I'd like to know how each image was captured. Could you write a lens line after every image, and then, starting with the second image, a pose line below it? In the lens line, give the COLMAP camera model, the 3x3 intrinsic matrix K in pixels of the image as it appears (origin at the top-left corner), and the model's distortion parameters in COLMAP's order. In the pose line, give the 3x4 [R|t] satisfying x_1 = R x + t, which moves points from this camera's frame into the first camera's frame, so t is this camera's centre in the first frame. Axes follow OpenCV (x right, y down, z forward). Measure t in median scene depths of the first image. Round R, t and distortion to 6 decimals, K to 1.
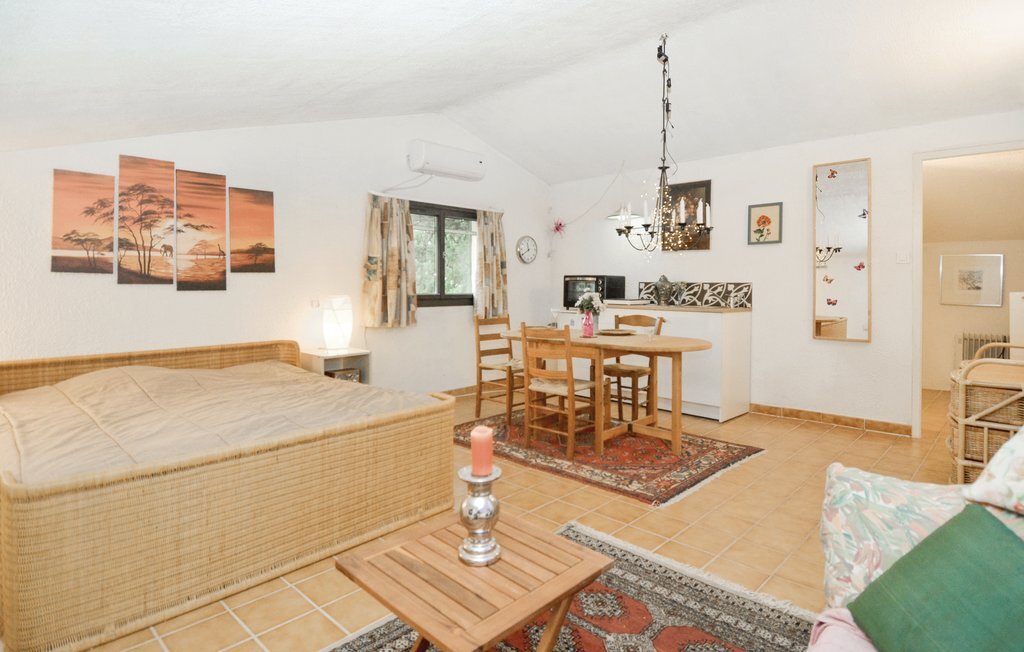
lens RADIAL K [[526.1, 0, 528.8], [0, 526.1, 300.5], [0, 0, 1]] dist [0.040652, -0.047000]
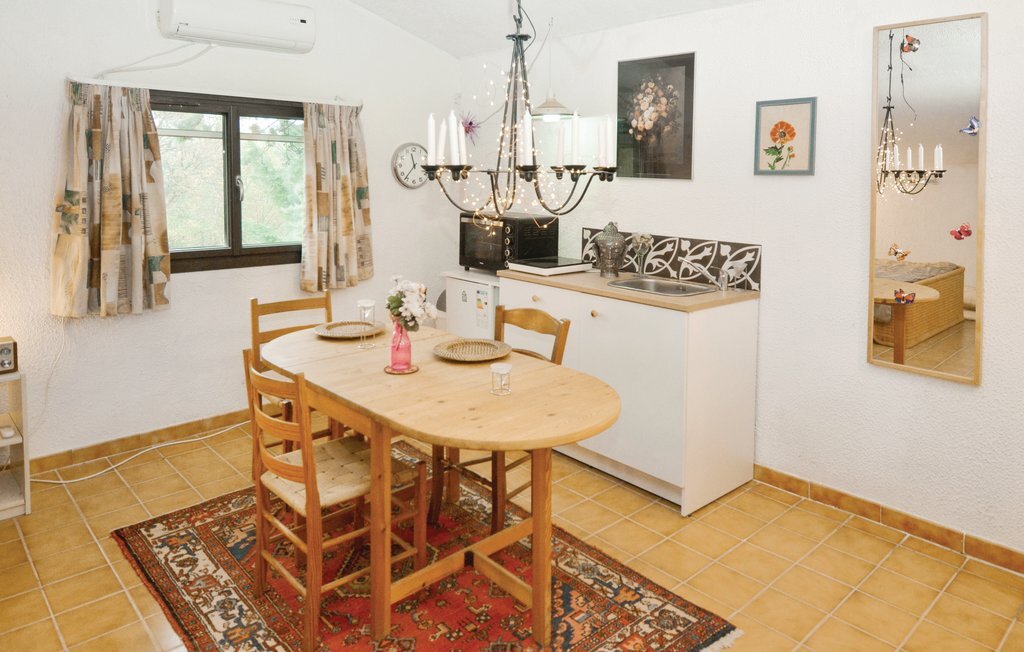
lens RADIAL K [[676.1, 0, 525.4], [0, 676.1, 210.7], [0, 0, 1]] dist [0.017992, -0.000281]
pose [[0.998133, 0.012566, -0.059771, 0.221061], [-0.011091, 0.999627, 0.024949, -0.082731], [0.060063, -0.024239, 0.997900, 0.293556]]
